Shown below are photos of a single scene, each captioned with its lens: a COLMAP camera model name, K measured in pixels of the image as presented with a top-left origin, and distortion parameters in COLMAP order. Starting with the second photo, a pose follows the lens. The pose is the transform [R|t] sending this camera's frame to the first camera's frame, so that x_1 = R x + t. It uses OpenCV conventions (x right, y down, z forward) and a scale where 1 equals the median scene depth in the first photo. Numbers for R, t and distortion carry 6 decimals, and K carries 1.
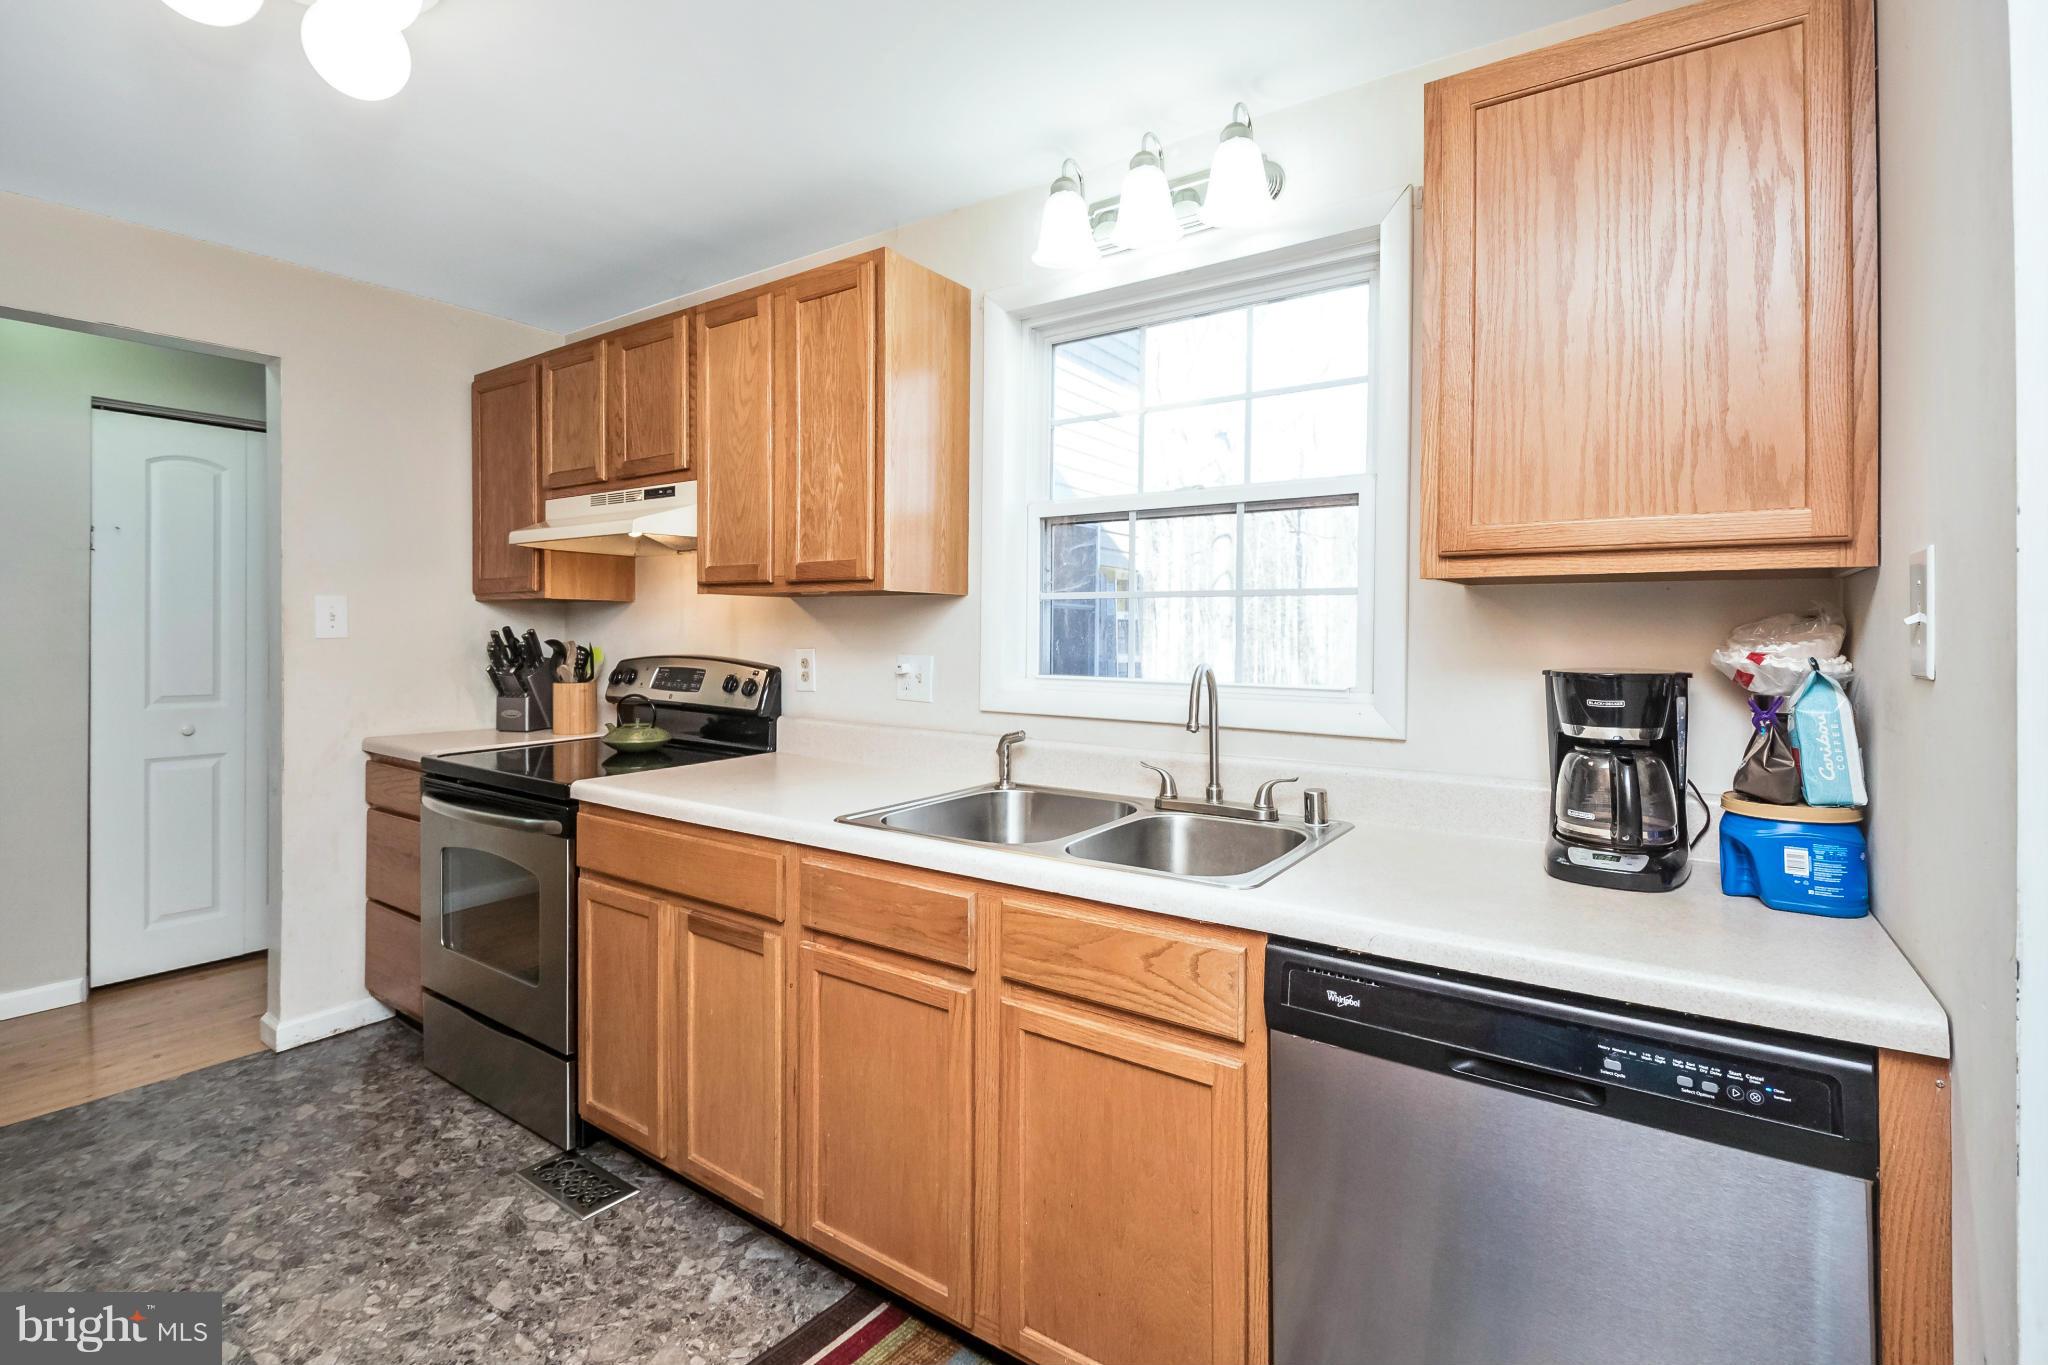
lens RADIAL K [[929.9, 0, 1020.1], [0, 929.9, 627.8], [0, 0, 1]] dist [0.016512, -0.017356]
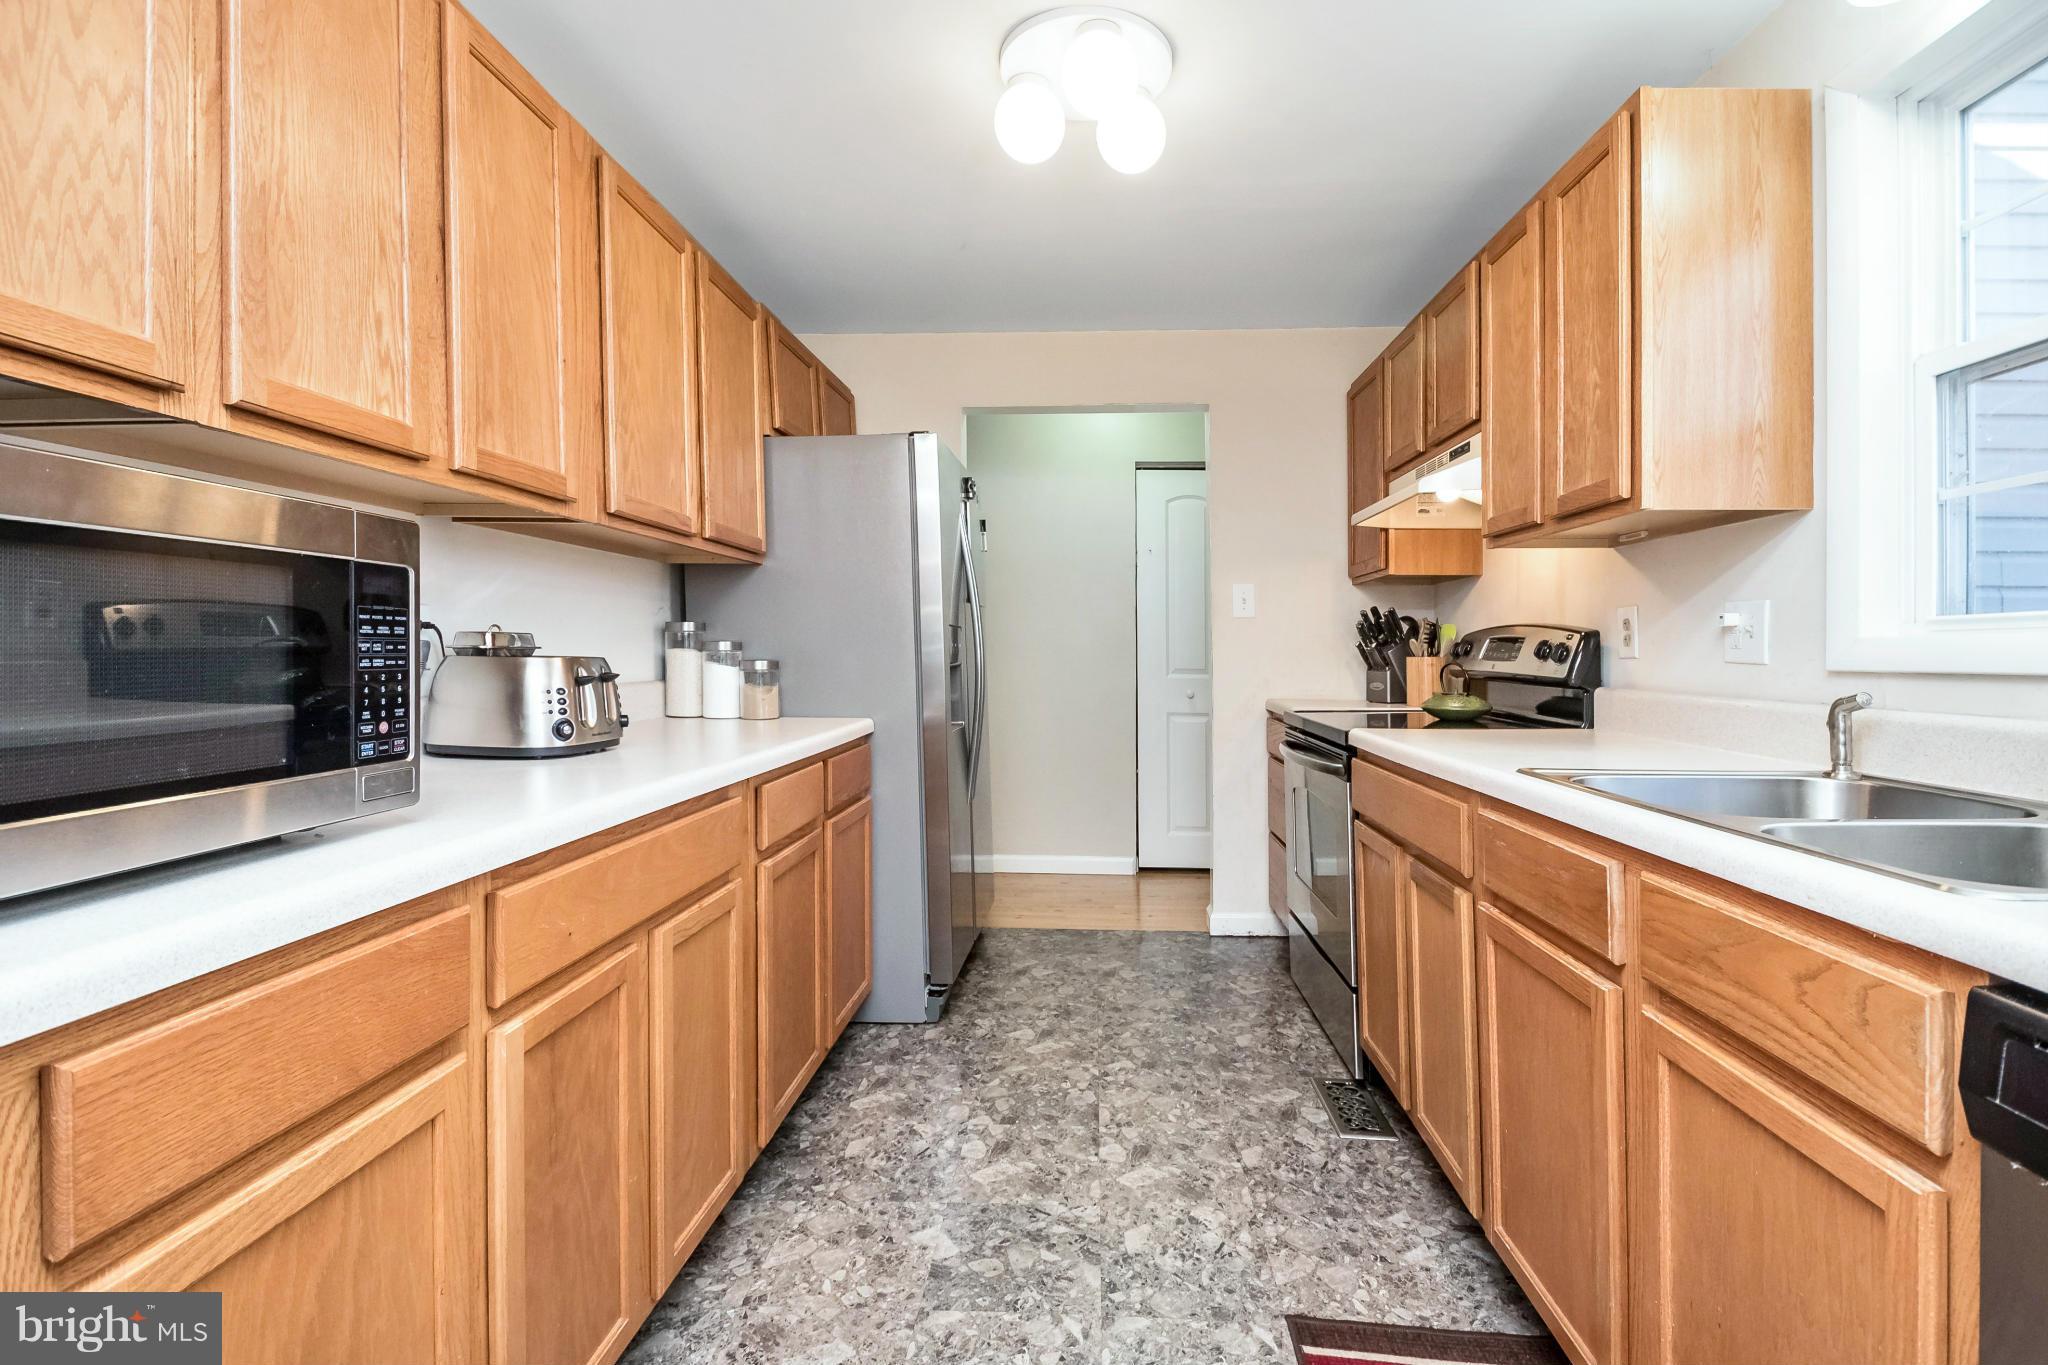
lens RADIAL K [[925.3, 0, 1034.3], [0, 925.3, 635.8], [0, 0, 1]] dist [0.015518, -0.023989]
pose [[0.521660, -0.014164, -0.853036, 0.257728], [-0.004226, 0.999807, -0.019185, 0.085332], [0.853143, 0.013613, 0.521500, 0.143442]]
